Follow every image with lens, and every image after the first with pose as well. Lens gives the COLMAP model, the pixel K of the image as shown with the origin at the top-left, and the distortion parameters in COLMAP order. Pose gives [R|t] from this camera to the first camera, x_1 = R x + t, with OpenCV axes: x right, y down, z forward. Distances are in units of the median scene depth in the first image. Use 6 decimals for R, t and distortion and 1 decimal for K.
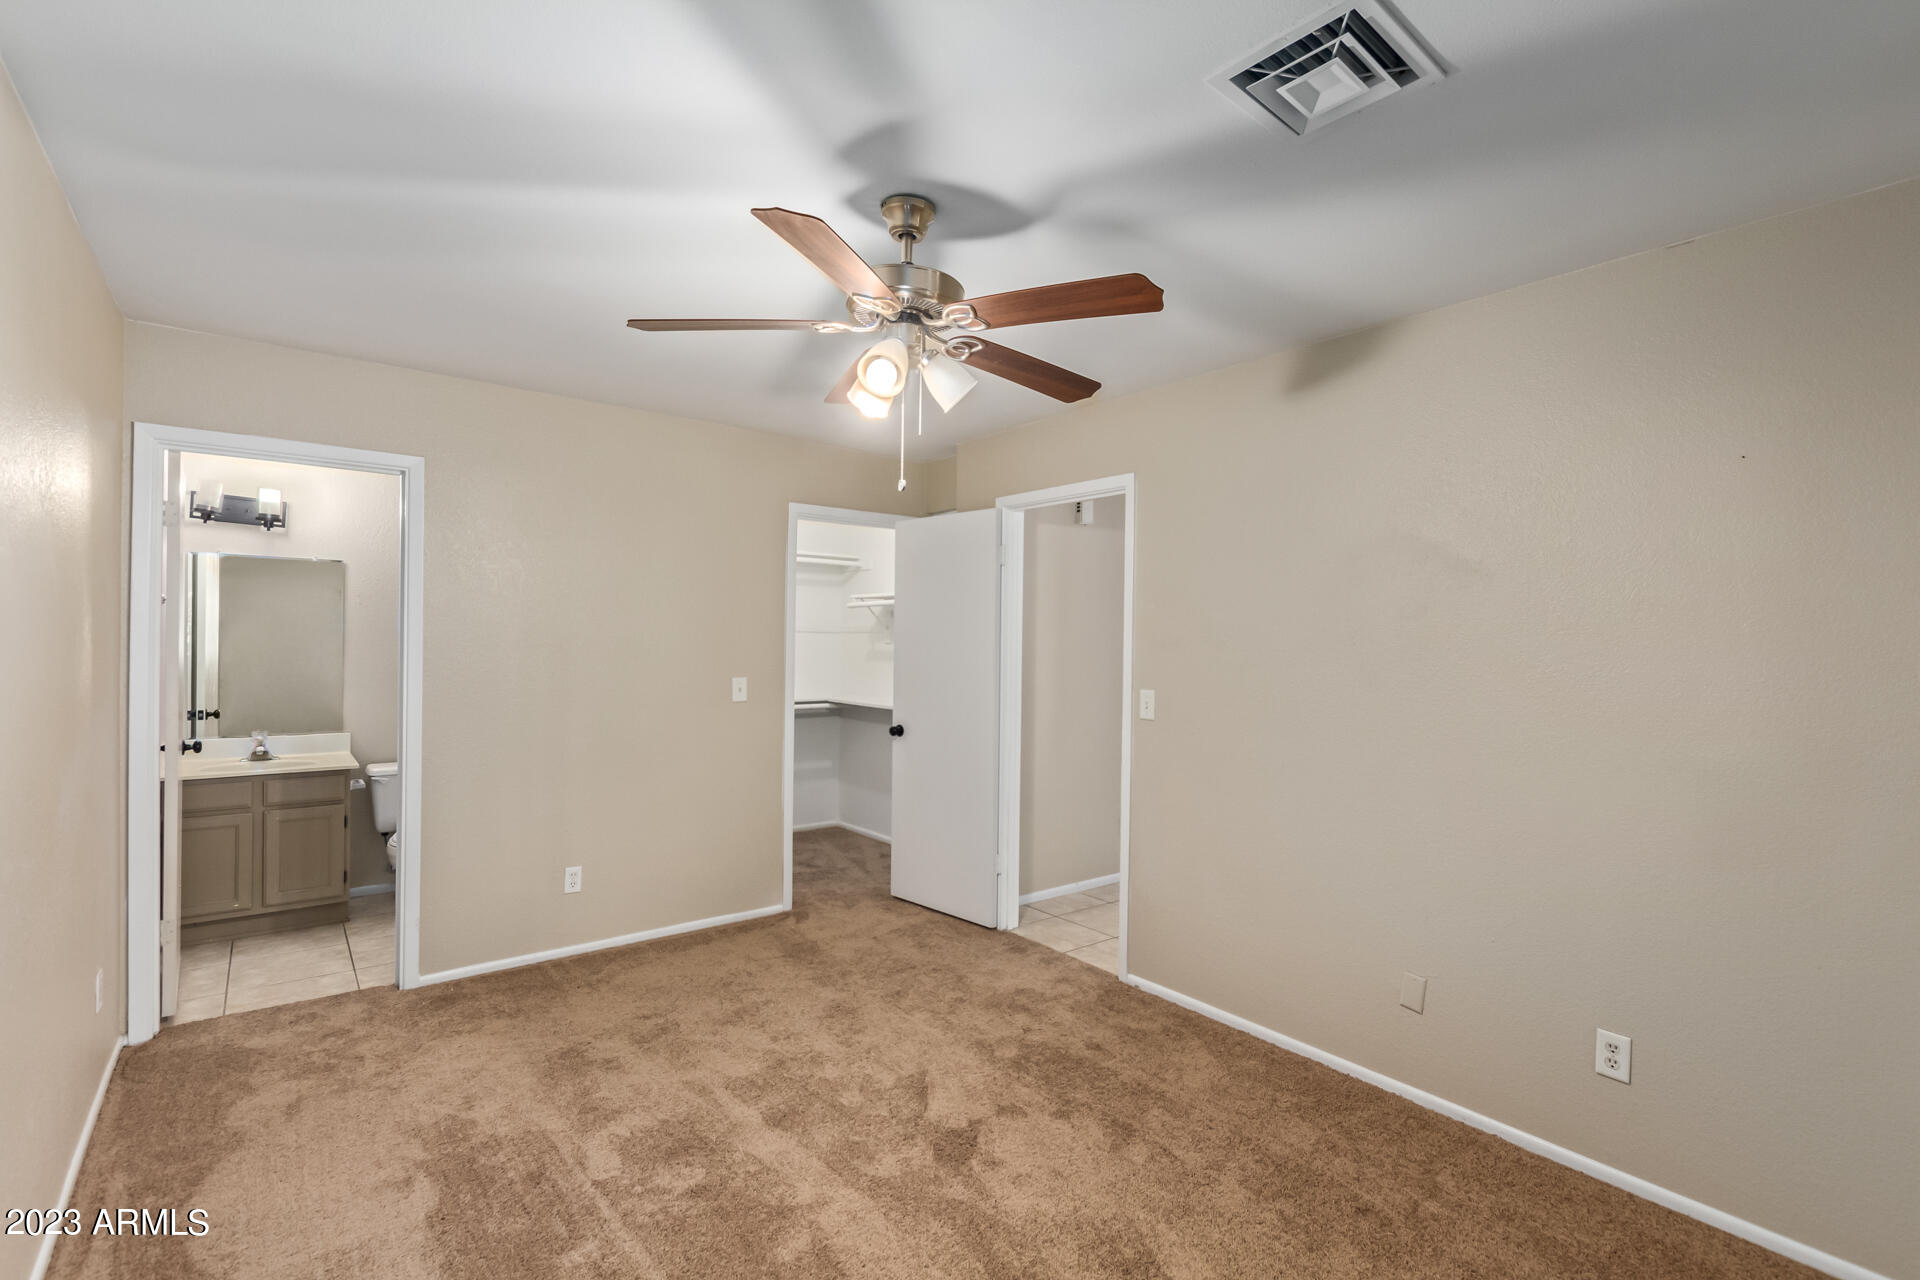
lens RADIAL K [[888.9, 0, 971.3], [0, 888.9, 642.9], [0, 0, 1]] dist [0.000864, 0.000095]
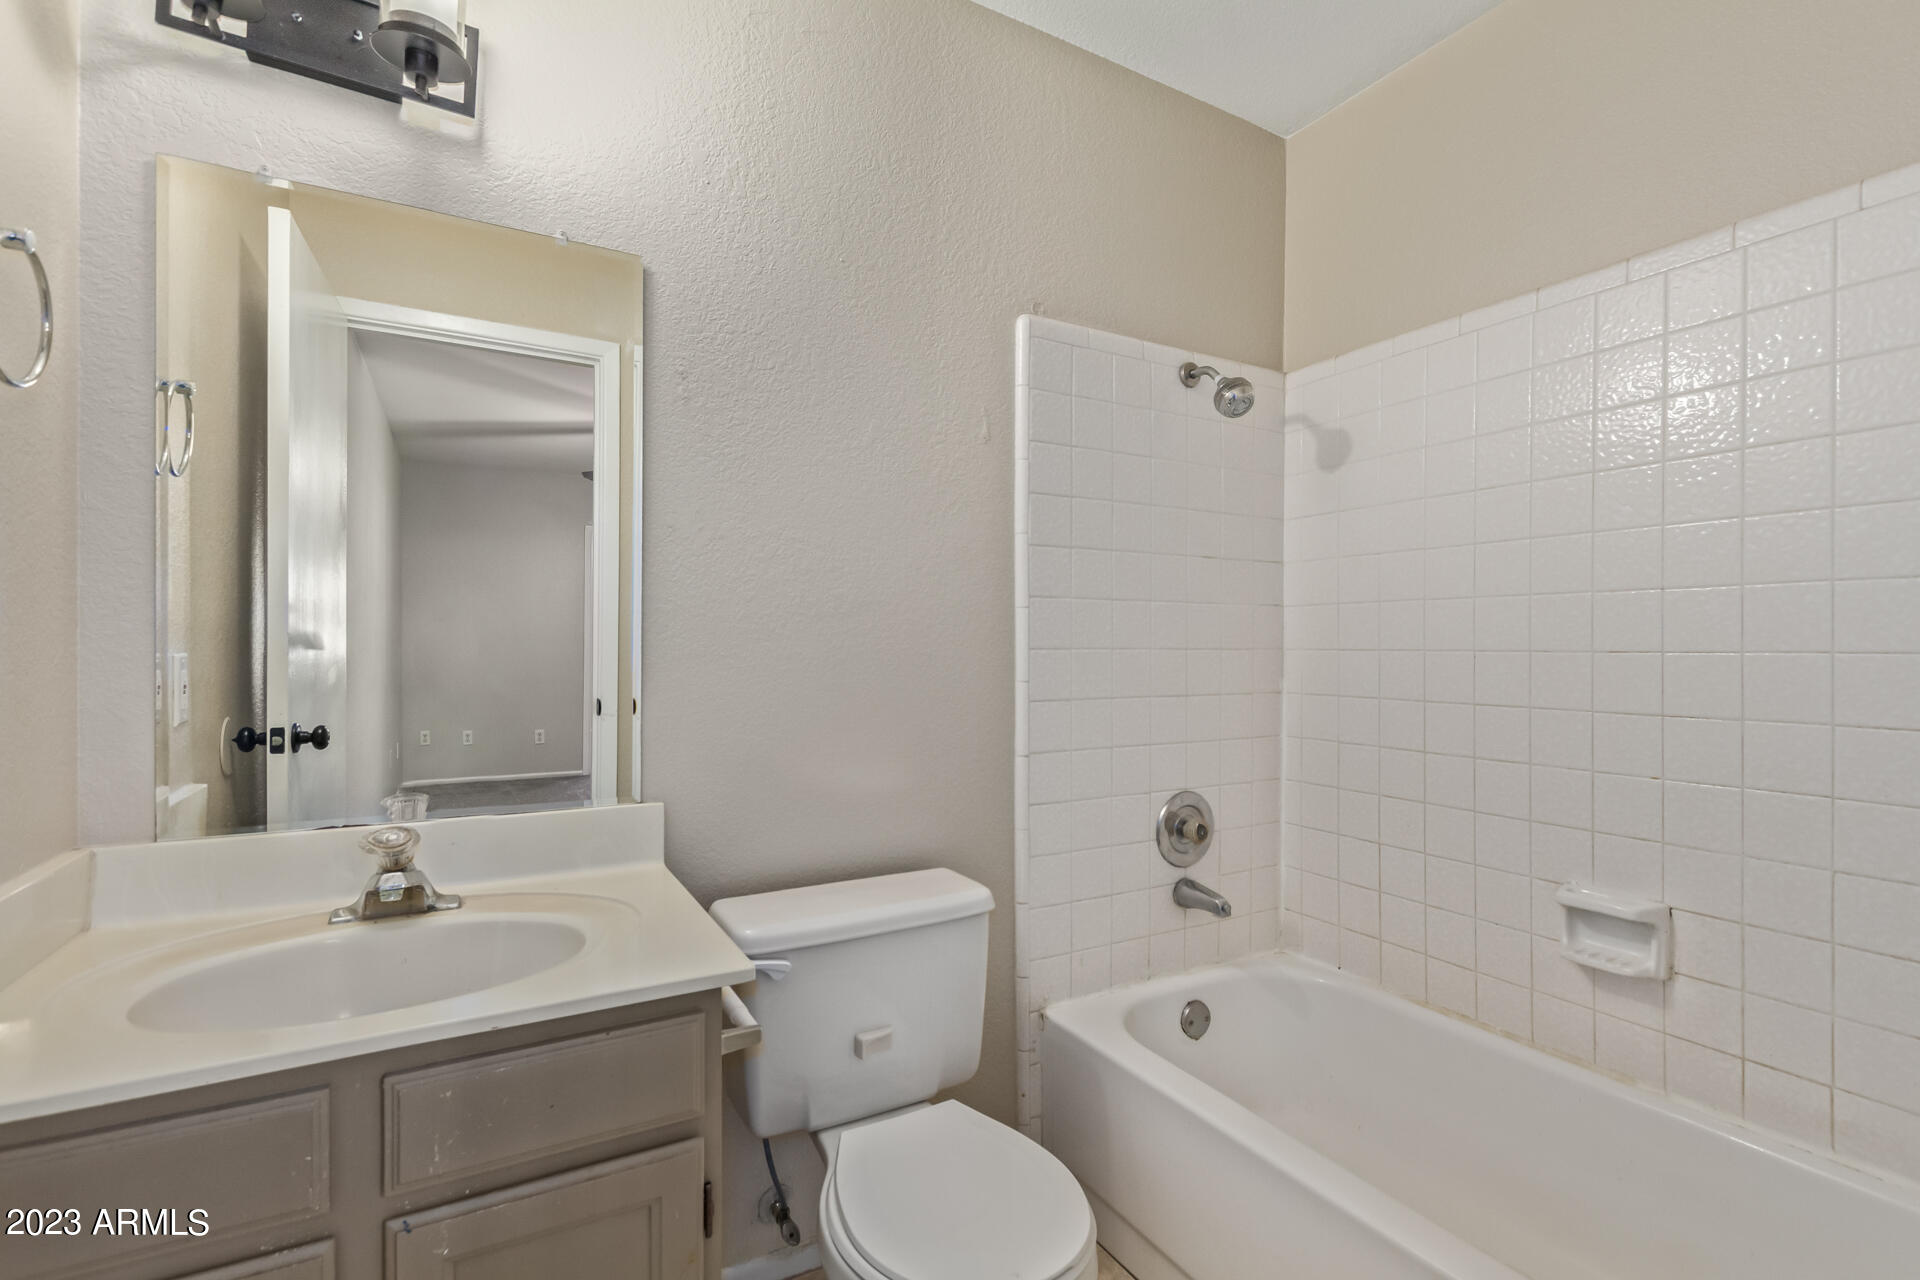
lens RADIAL K [[888.9, 0, 971.3], [0, 888.9, 642.9], [0, 0, 1]] dist [0.000864, 0.000095]
pose [[0.987191, -0.009976, -0.159233, -0.577550], [0.008184, 0.999896, -0.011903, 0.052448], [0.159335, 0.010447, 0.987169, 0.752624]]
